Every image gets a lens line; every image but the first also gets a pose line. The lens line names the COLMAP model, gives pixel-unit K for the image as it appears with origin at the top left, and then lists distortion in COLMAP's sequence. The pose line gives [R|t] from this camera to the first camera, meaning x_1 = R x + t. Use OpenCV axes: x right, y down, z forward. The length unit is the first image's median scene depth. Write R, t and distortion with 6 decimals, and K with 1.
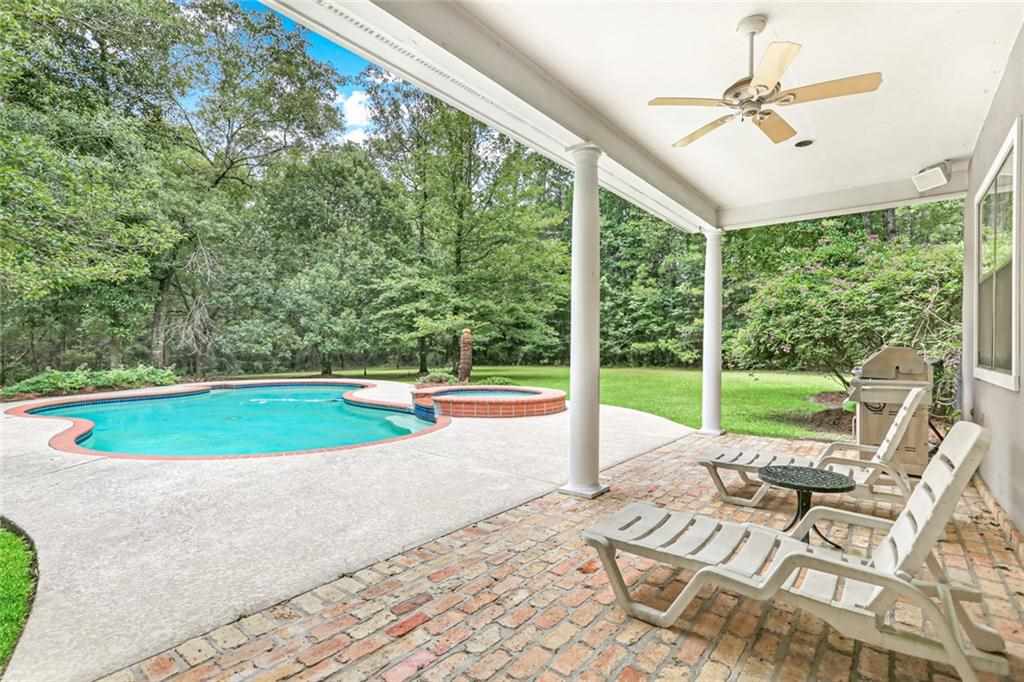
lens RADIAL K [[476.7, 0, 511.9], [0, 476.7, 342.8], [0, 0, 1]] dist [-0.010831, 0.002302]
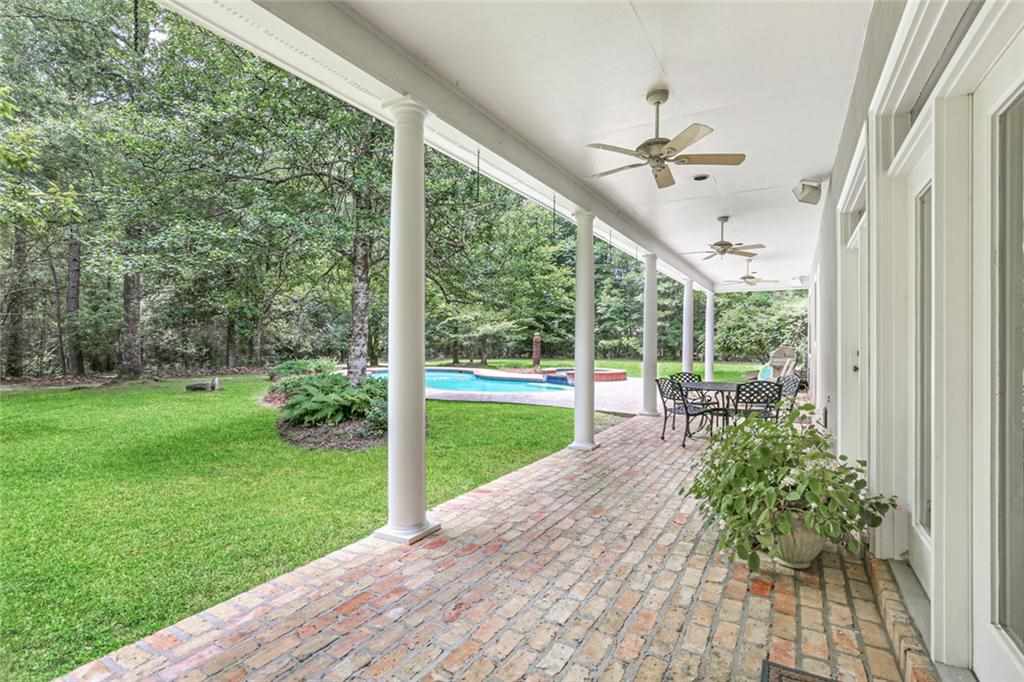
lens RADIAL K [[476.7, 0, 507.8], [0, 476.7, 340.0], [0, 0, 1]] dist [-0.010831, 0.002302]
pose [[0.989751, 0.000918, 0.142803, -0.643520], [-0.001621, 0.999987, 0.004806, -0.020903], [-0.142796, -0.004988, 0.989740, -0.822658]]
